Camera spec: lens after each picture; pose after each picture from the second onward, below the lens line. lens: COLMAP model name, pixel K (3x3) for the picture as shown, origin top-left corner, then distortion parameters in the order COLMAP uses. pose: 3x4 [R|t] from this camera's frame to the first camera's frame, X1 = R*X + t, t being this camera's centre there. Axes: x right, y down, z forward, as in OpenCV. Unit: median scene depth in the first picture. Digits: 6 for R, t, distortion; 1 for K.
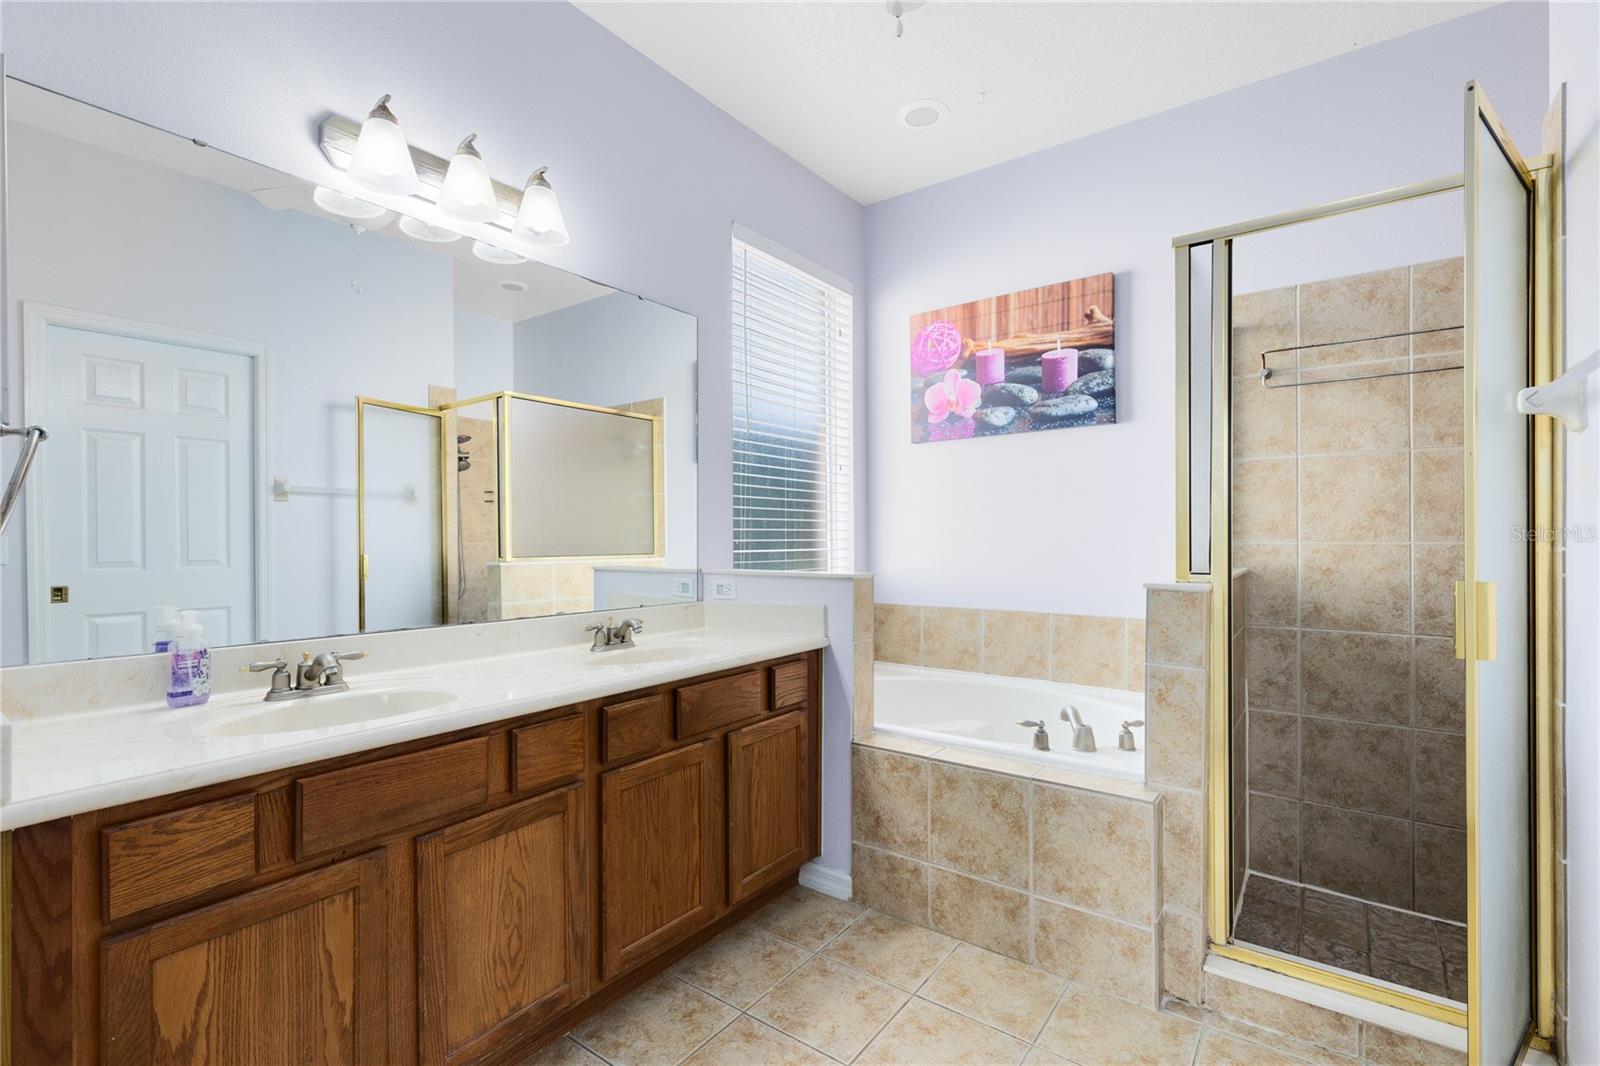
lens RADIAL K [[731.7, 0, 800.2], [0, 731.7, 532.5], [0, 0, 1]] dist [0.009218, -0.000813]
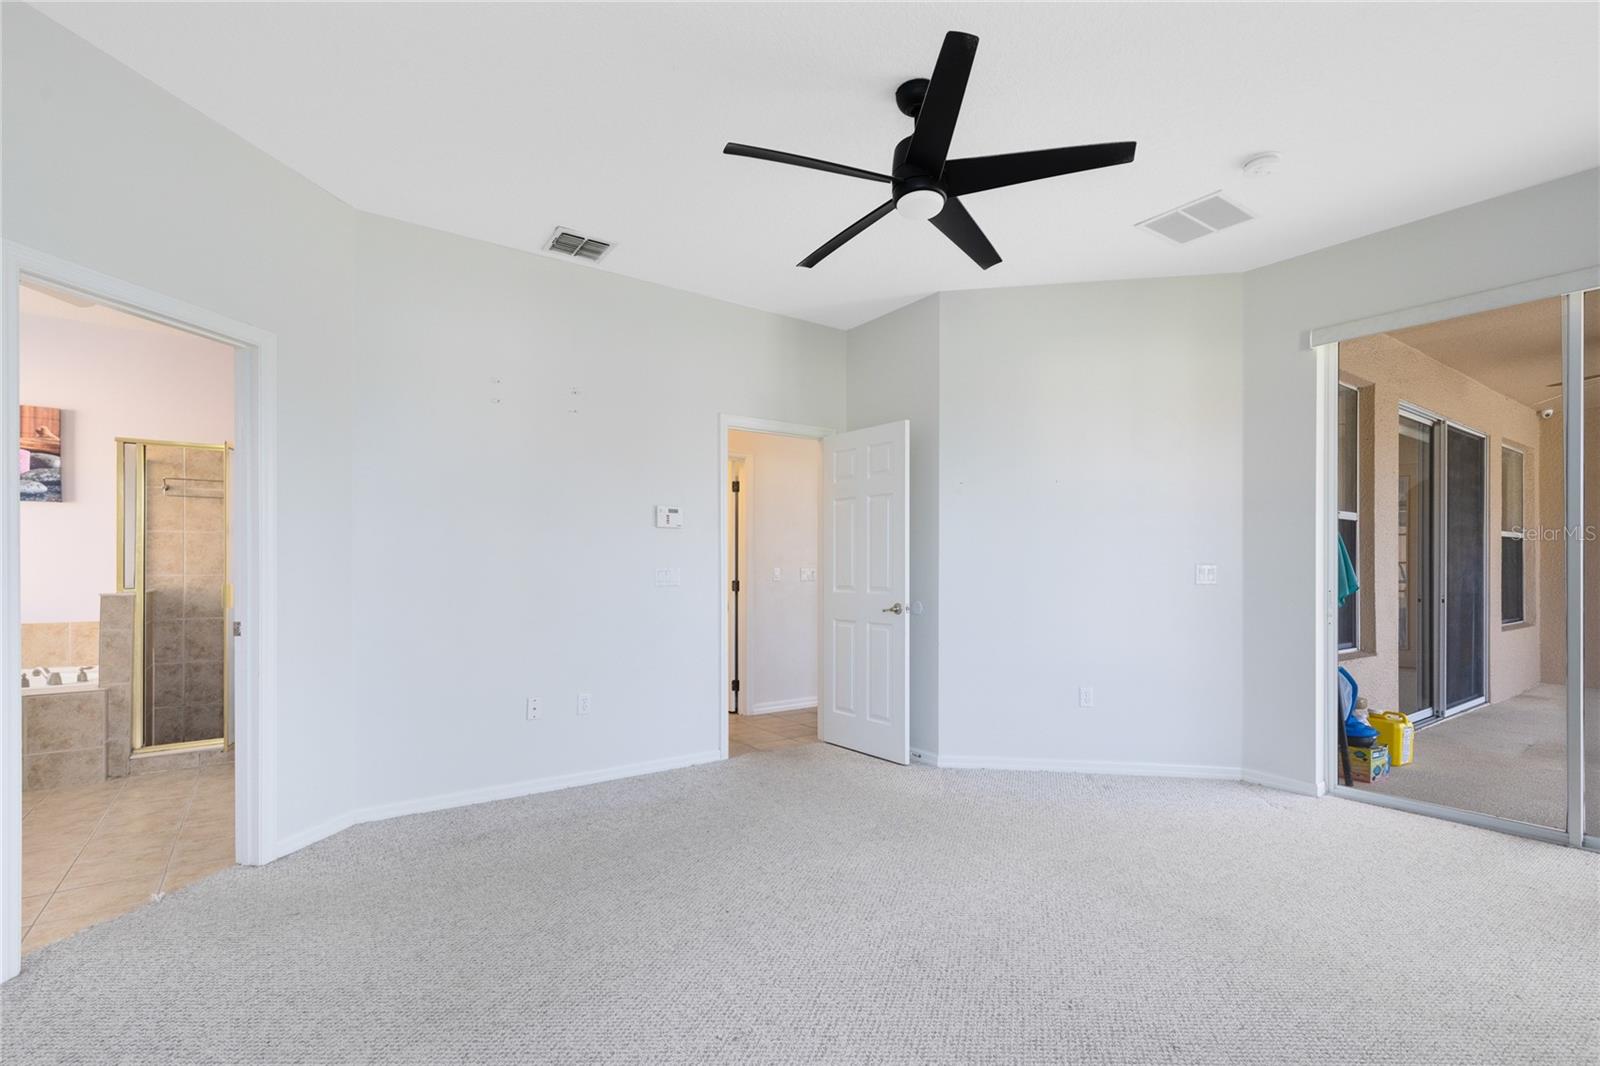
lens RADIAL K [[731.7, 0, 792.7], [0, 731.7, 567.0], [0, 0, 1]] dist [0.009218, -0.000813]
pose [[0.308972, 0.006358, 0.951050, -0.699880], [0.000943, 0.999975, -0.006992, 0.006710], [-0.951071, 0.003057, 0.308959, -1.170511]]
